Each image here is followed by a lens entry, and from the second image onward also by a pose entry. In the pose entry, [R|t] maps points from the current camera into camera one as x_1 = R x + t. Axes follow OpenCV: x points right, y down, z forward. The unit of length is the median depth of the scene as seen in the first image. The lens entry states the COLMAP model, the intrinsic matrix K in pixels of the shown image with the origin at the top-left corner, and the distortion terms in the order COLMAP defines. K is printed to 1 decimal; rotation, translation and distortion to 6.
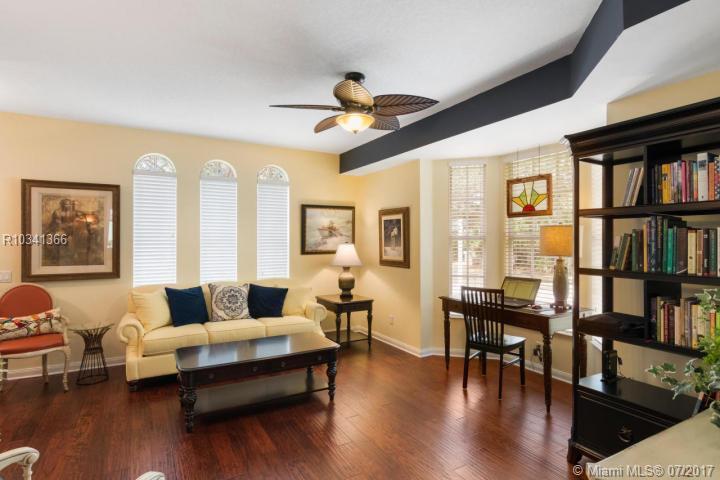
lens RADIAL K [[373.0, 0, 357.6], [0, 373.0, 239.6], [0, 0, 1]] dist [0.007273, 0.000275]
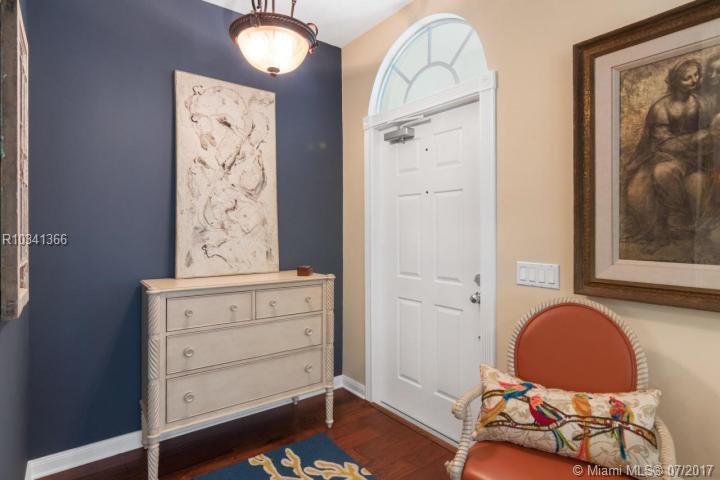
lens RADIAL K [[373.0, 0, 361.6], [0, 373.0, 236.0], [0, 0, 1]] dist [0.007273, 0.000275]
pose [[0.137206, 0.007453, -0.990514, -0.484910], [0.001278, 0.999970, 0.007701, 0.043451], [0.990542, -0.002323, 0.137193, 0.667560]]
